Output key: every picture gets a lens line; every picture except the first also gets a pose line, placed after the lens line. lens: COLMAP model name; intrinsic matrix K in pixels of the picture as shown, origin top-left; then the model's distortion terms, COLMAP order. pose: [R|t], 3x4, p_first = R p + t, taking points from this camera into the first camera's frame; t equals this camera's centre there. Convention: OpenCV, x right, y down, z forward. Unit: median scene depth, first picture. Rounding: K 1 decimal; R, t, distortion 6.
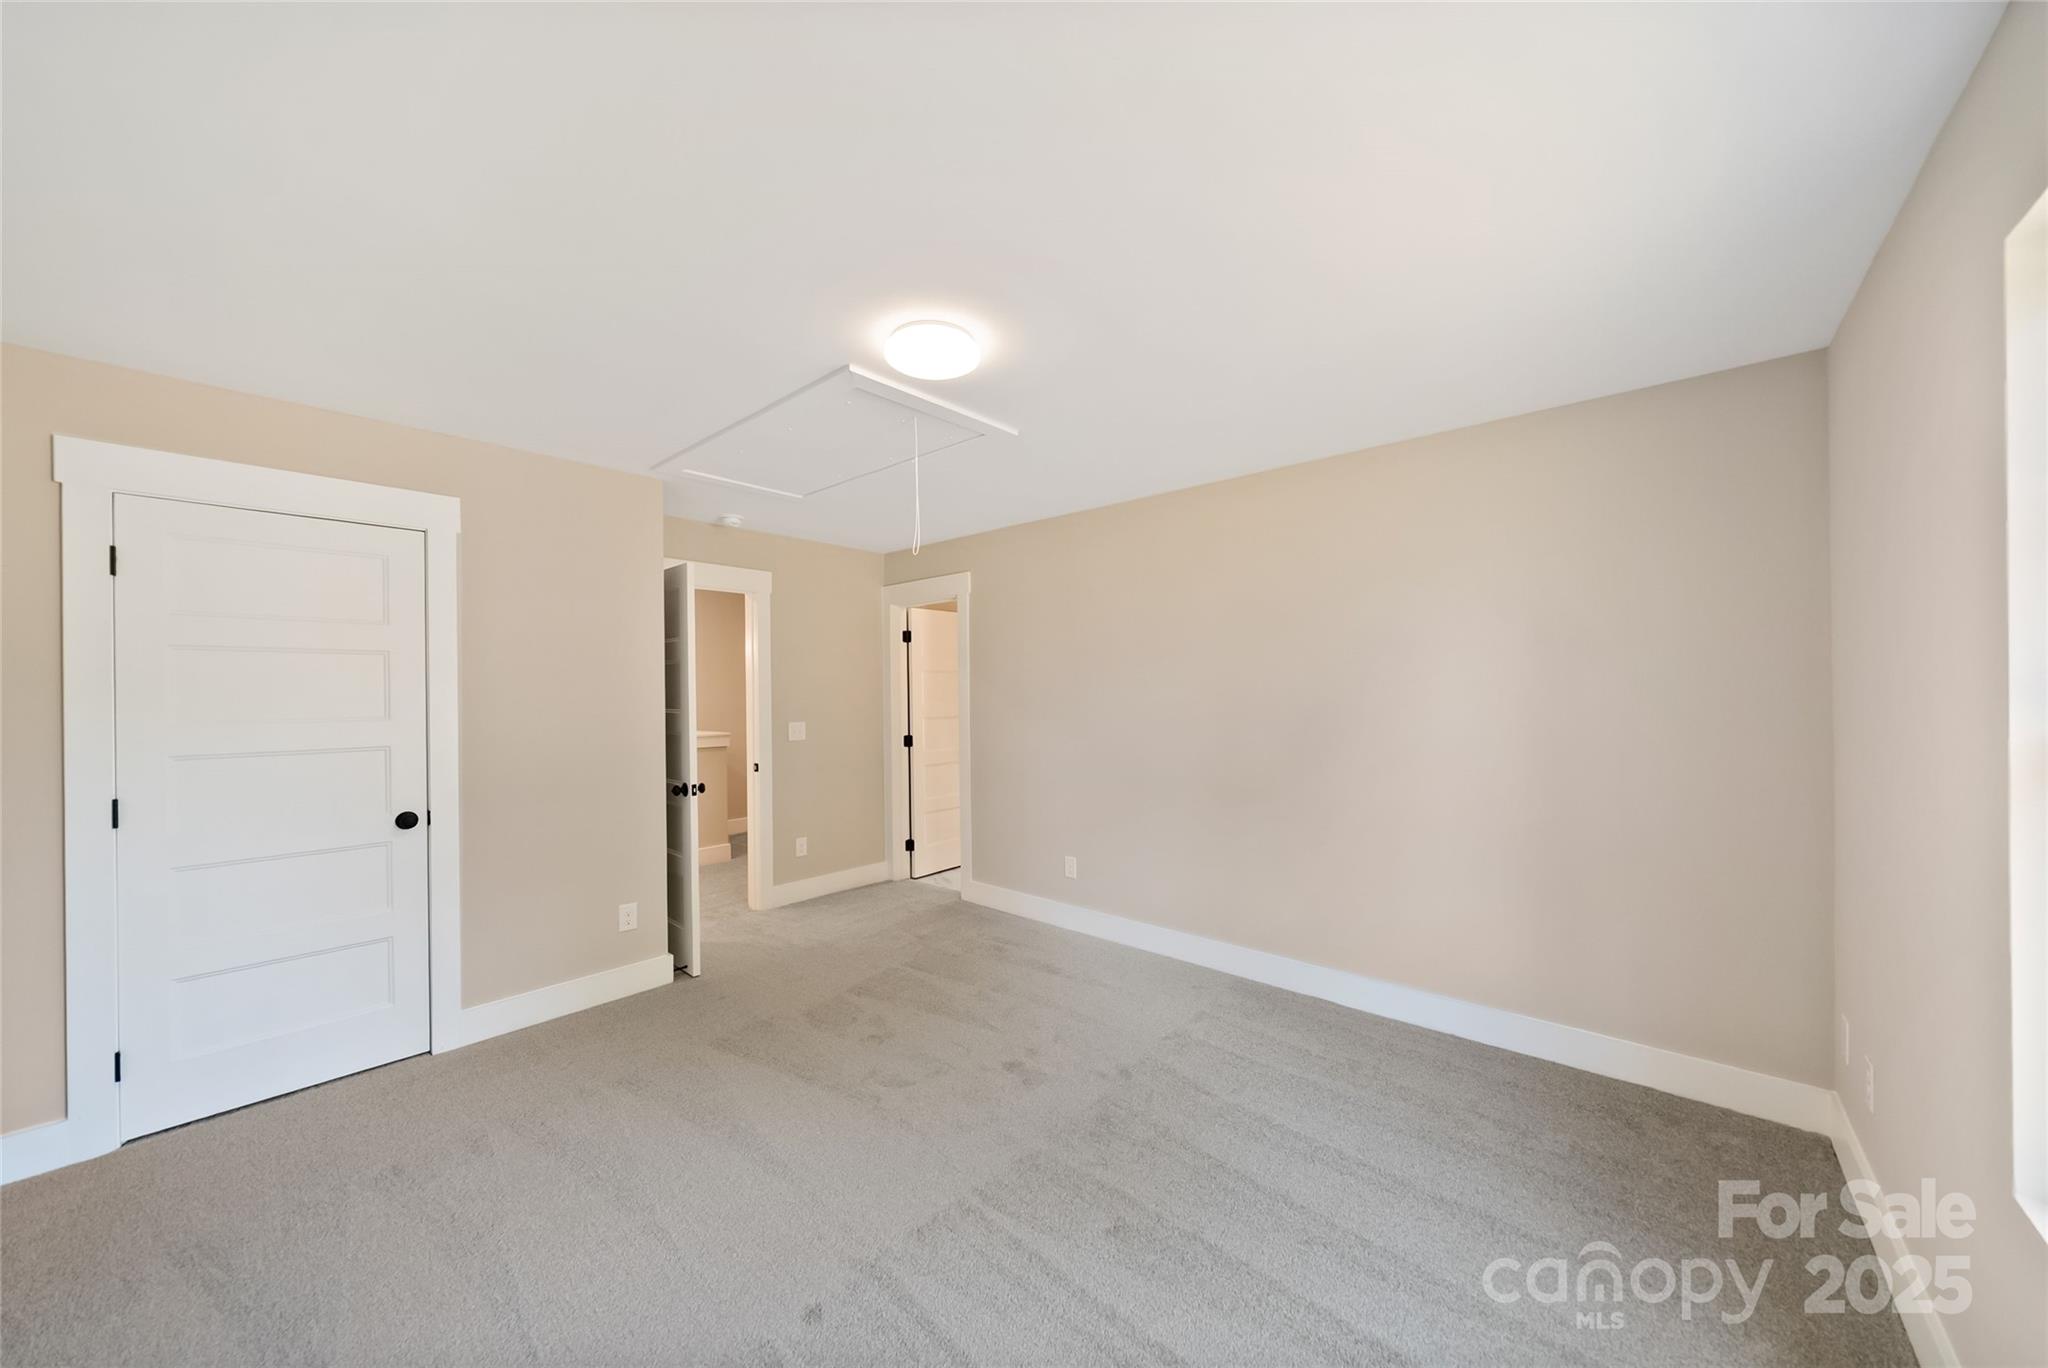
lens RADIAL K [[706.6, 0, 1025.6], [0, 706.6, 680.2], [0, 0, 1]] dist [-0.002323, -0.000155]
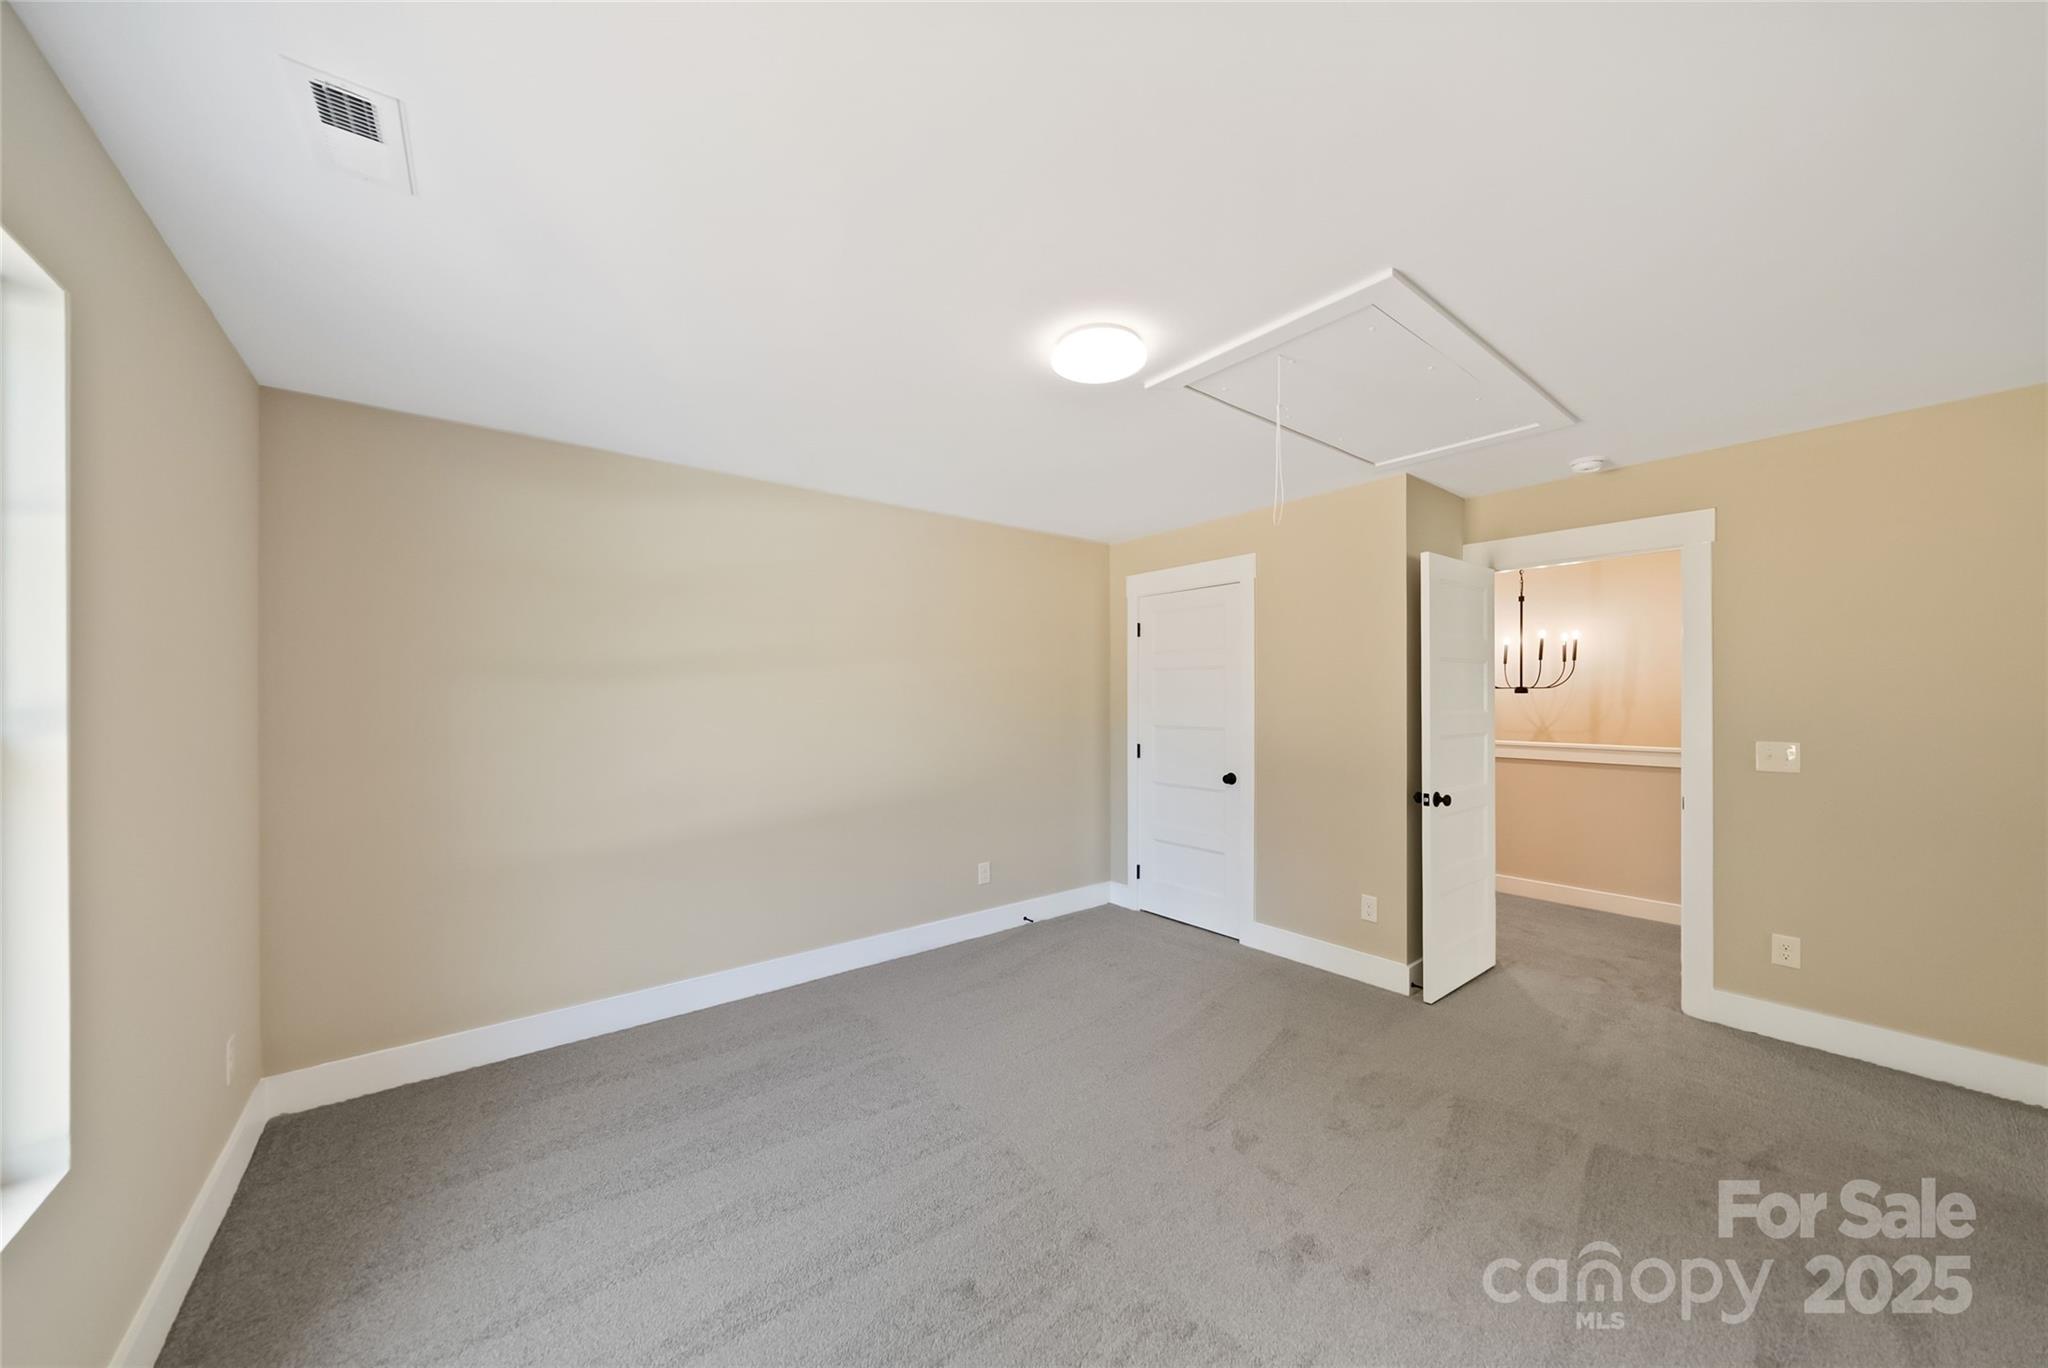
lens RADIAL K [[706.6, 0, 1017.0], [0, 706.6, 688.9], [0, 0, 1]] dist [-0.002323, -0.000155]
pose [[-0.173325, -0.001166, -0.984864, 0.555603], [0.021617, 0.999754, -0.004988, 0.004862], [0.984627, -0.022154, -0.173257, 0.675615]]
